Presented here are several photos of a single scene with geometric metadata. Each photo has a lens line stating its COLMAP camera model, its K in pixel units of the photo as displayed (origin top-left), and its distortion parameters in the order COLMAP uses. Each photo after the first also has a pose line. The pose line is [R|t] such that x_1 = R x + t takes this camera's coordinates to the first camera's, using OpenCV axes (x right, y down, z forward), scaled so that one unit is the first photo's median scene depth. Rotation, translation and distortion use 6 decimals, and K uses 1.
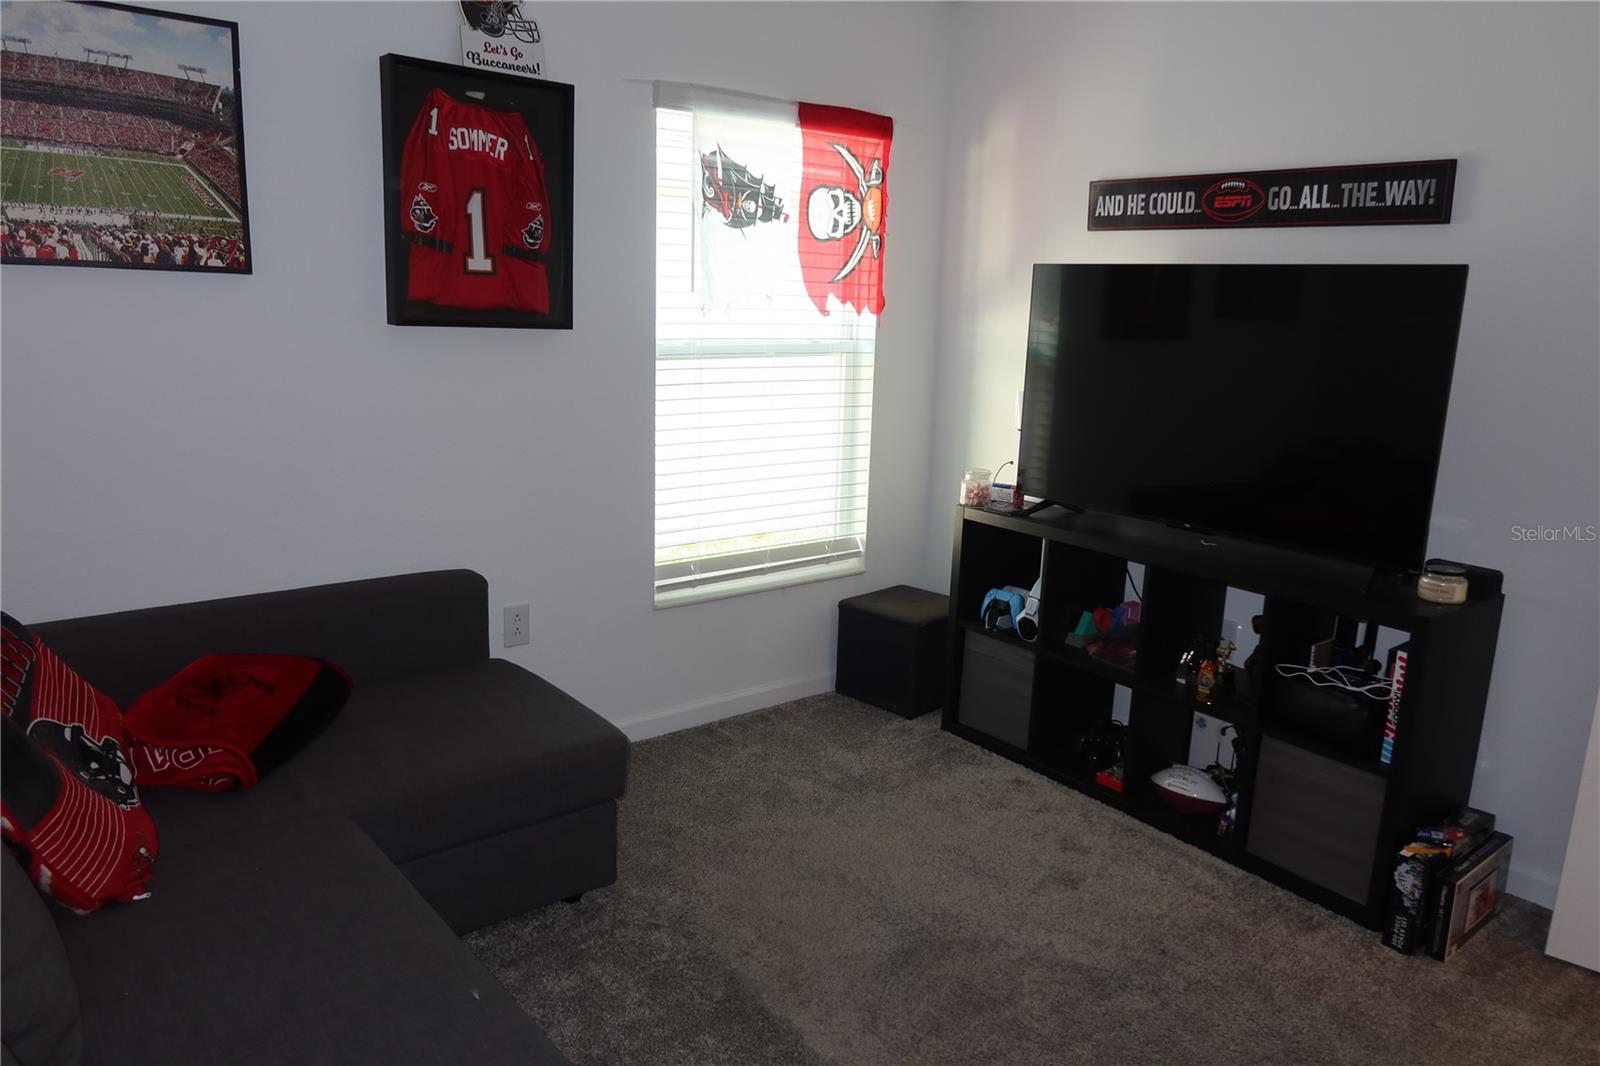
lens RADIAL K [[1108.1, 0, 800.0], [0, 1108.1, 533.0], [0, 0, 1]] dist [-0.018644, 0.005689]
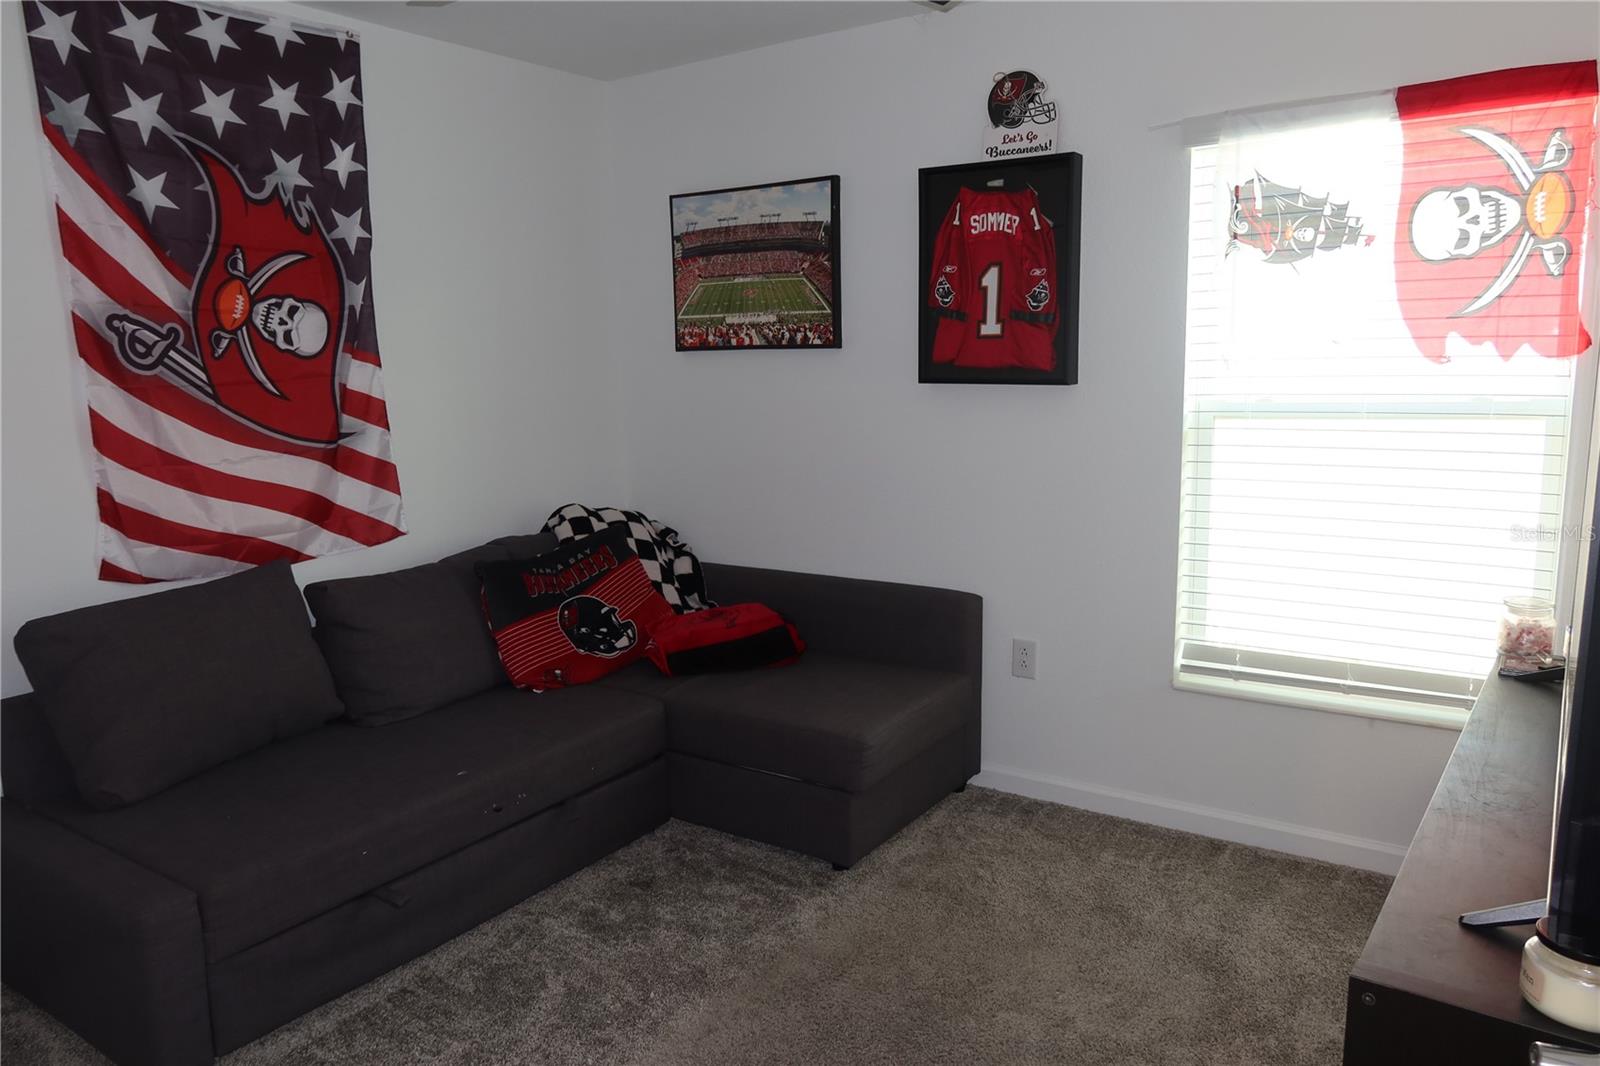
lens RADIAL K [[1108.1, 0, 800.0], [0, 1108.1, 533.0], [0, 0, 1]] dist [-0.018644, 0.005689]
pose [[0.278463, 0.114577, -0.953588, 0.762068], [-0.169193, 0.983184, 0.068725, -0.080809], [0.945427, 0.142203, 0.293166, 0.504858]]
